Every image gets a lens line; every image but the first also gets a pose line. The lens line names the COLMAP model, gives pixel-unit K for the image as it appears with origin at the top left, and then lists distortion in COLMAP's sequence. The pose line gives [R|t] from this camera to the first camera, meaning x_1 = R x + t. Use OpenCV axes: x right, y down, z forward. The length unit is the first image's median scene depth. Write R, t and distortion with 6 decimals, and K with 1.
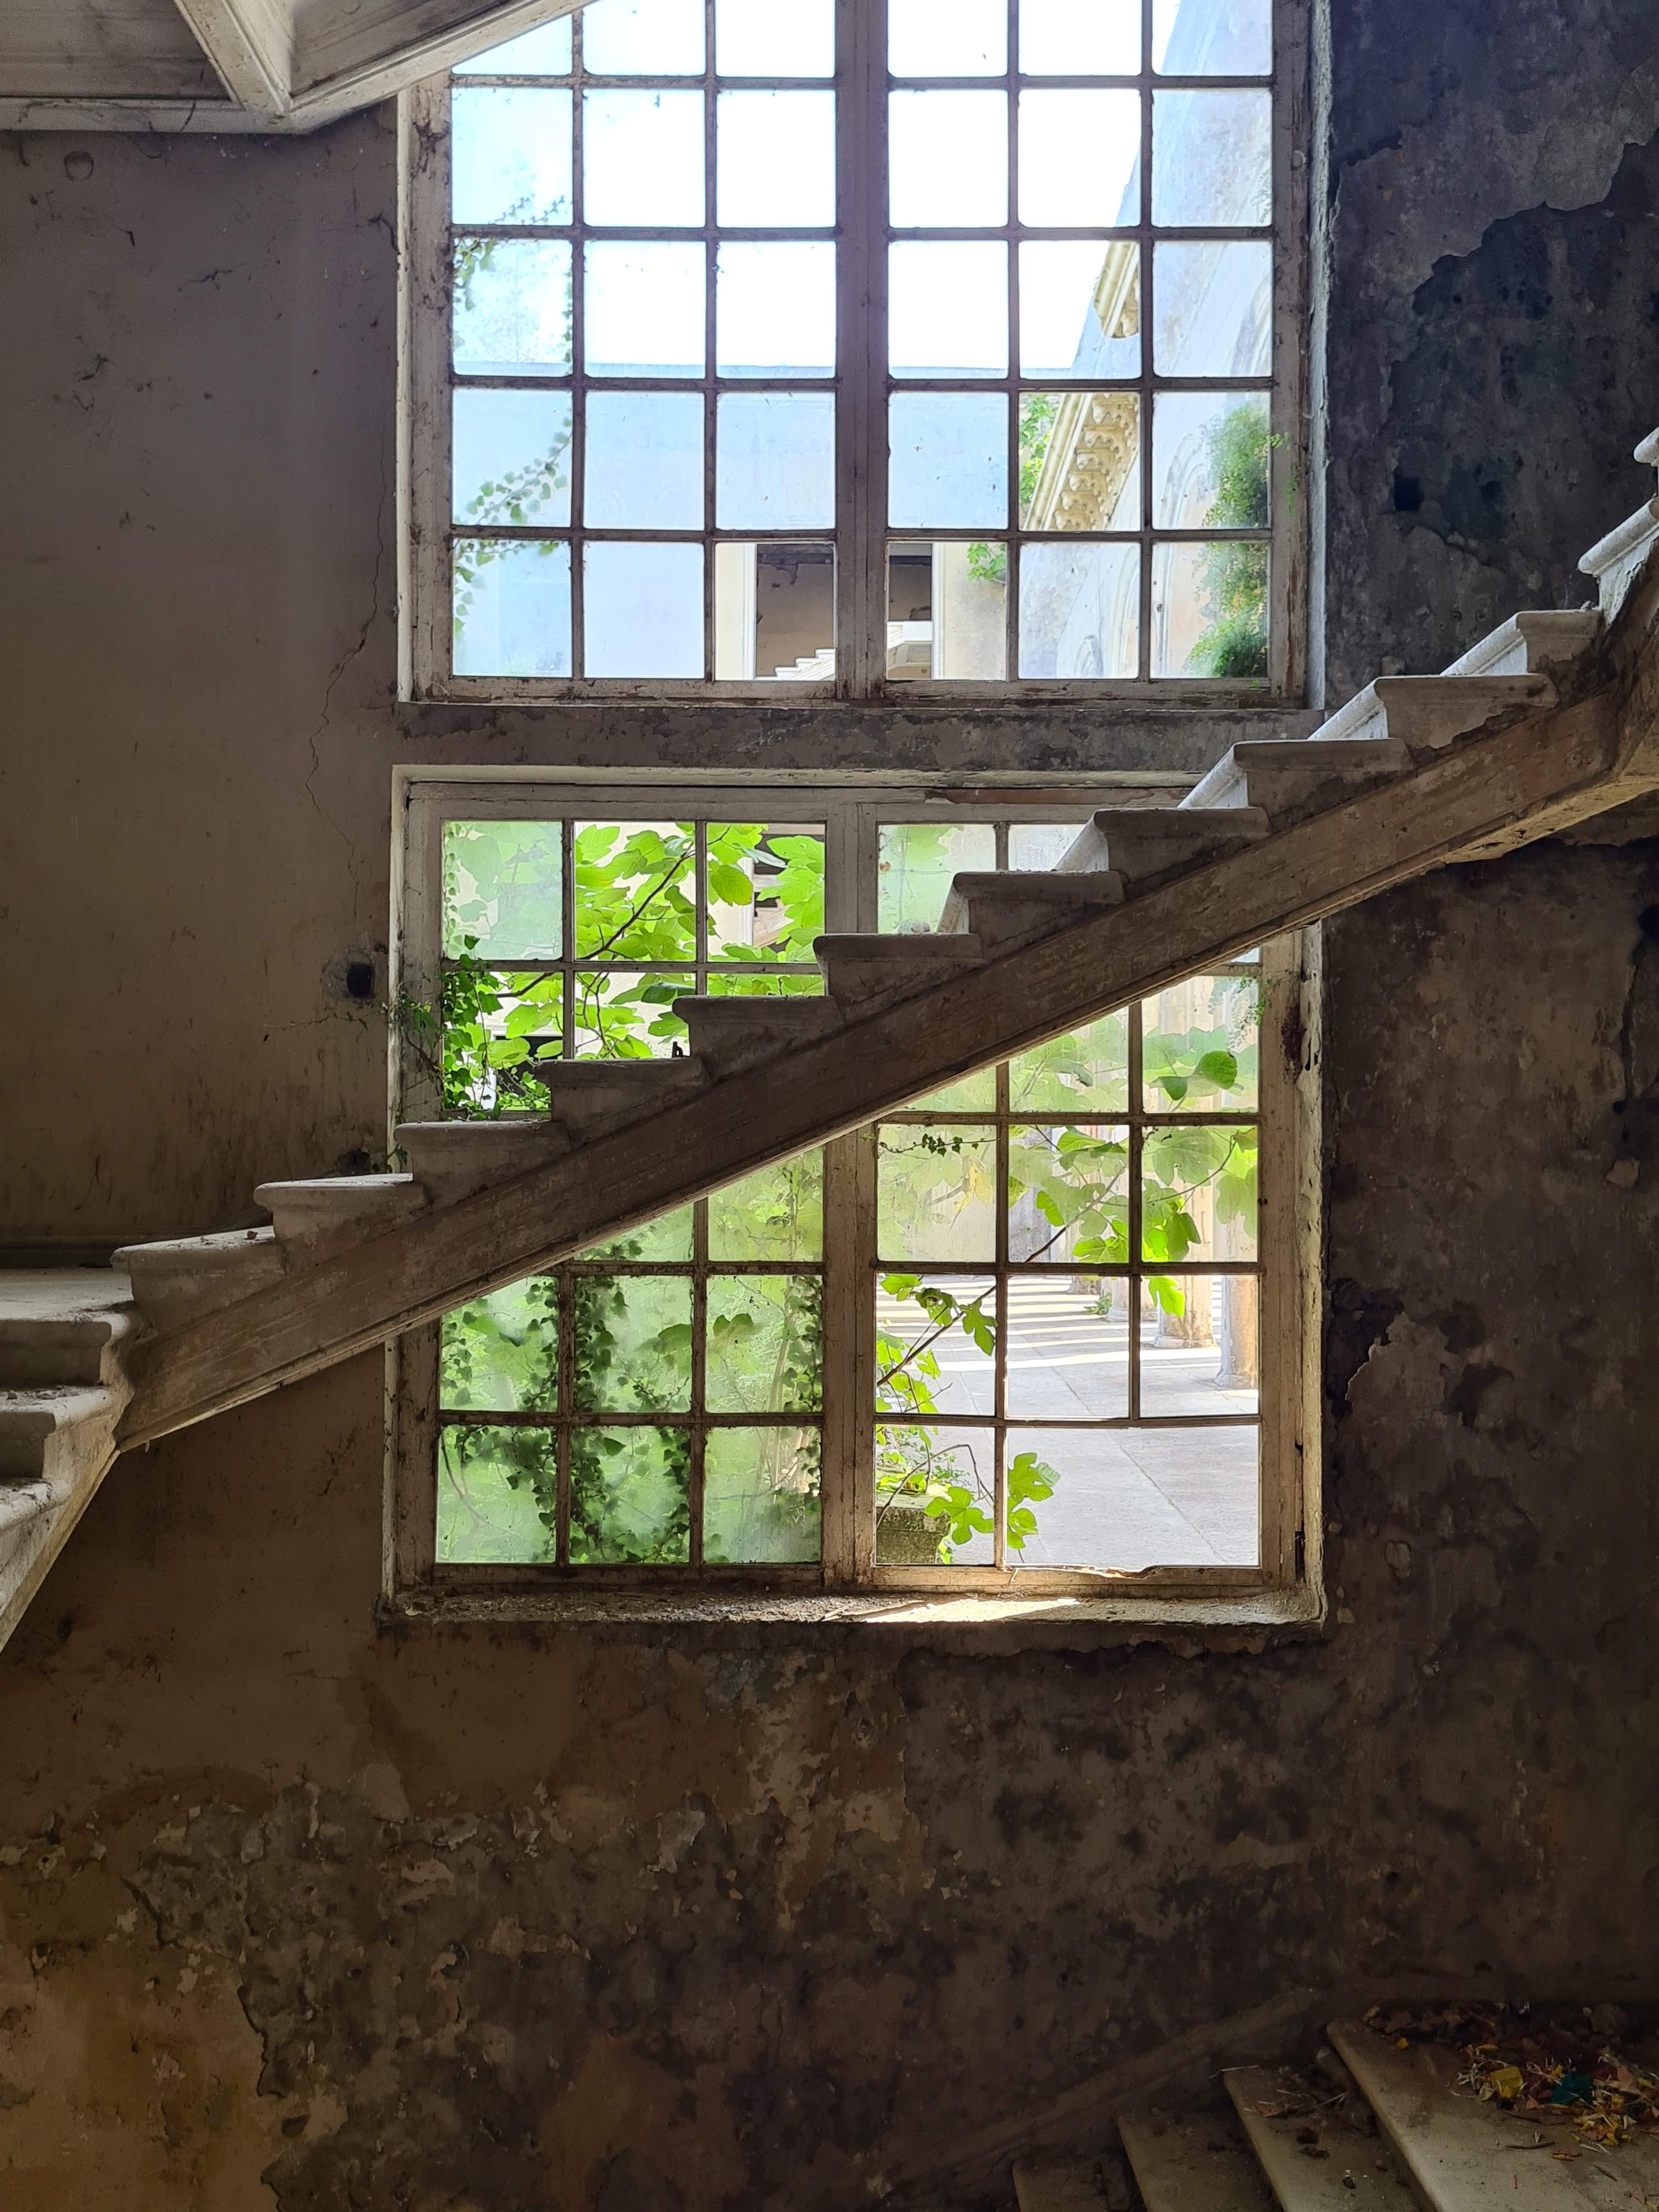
lens RADIAL K [[2011.1, 0, 829.5], [0, 2011.1, 1106.0], [0, 0, 1]] dist [0.051111, -0.007788]
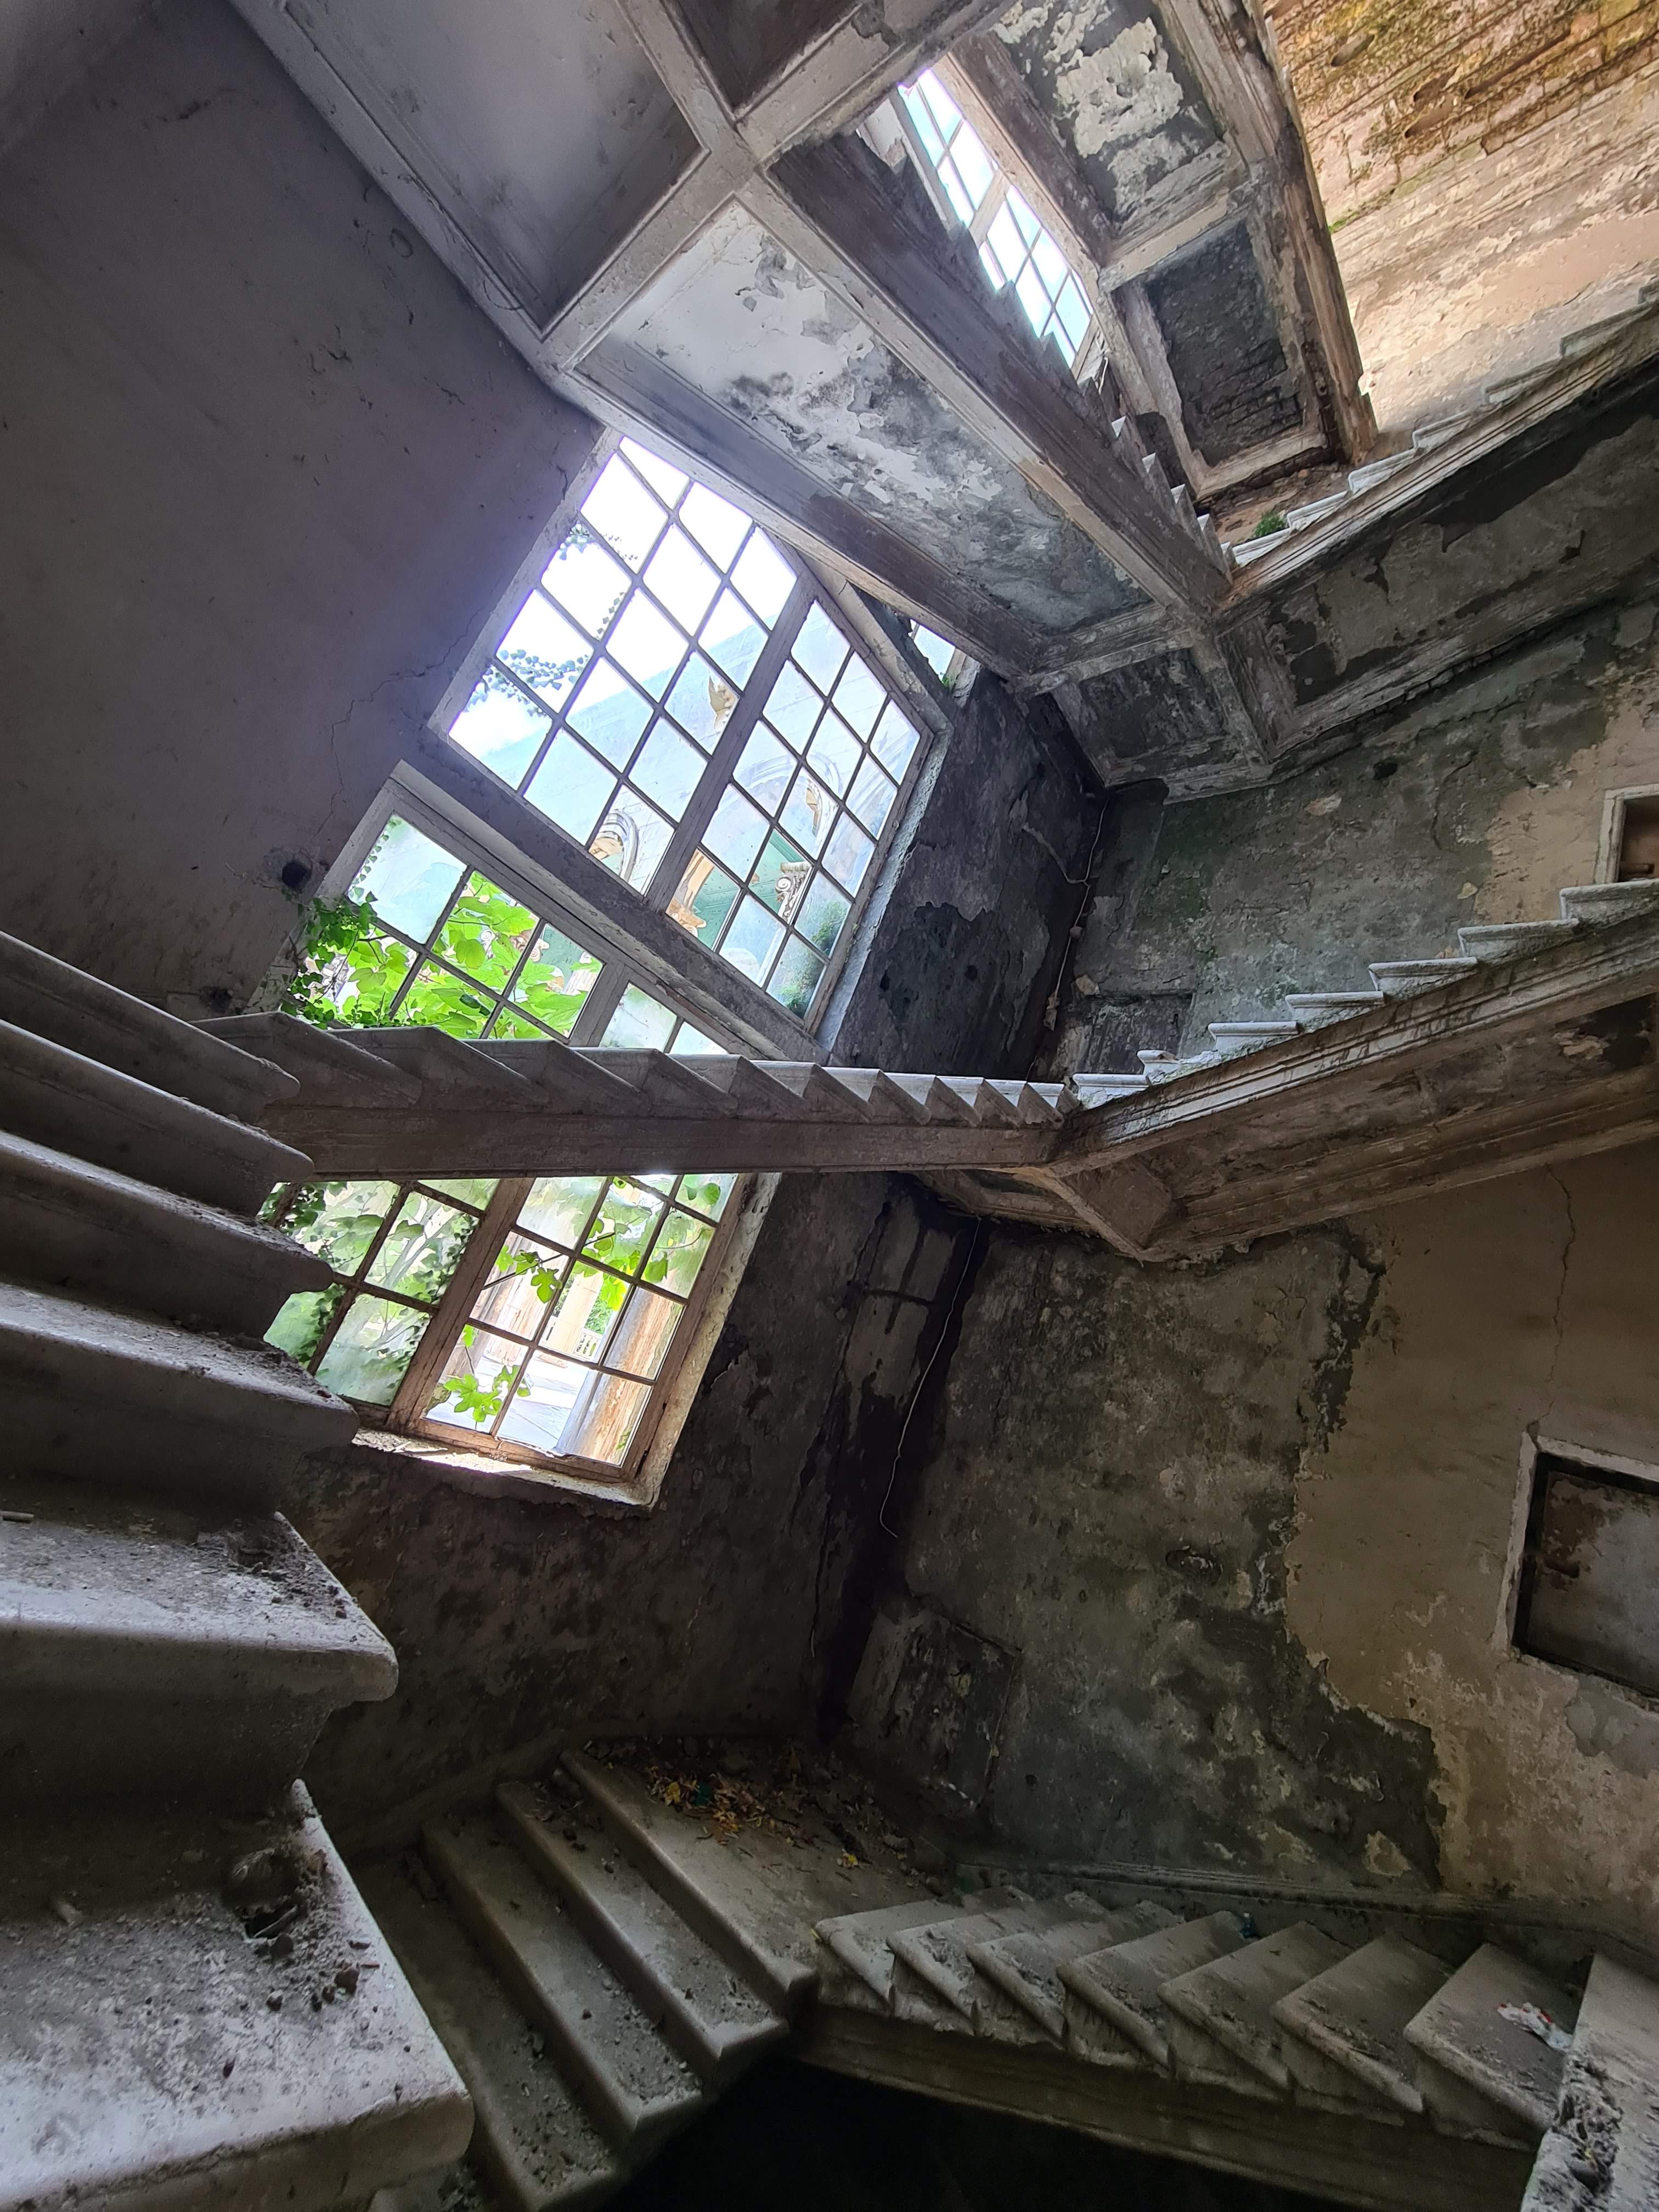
lens RADIAL K [[913.1, 0, 820.7], [0, 913.1, 1102.4], [0, 0, 1]] dist [-0.000294, 0.000058]
pose [[0.620192, 0.445229, 0.645858, -0.329099], [-0.359868, 0.893060, -0.270073, 0.099507], [-0.697034, -0.064927, 0.714092, 0.344256]]
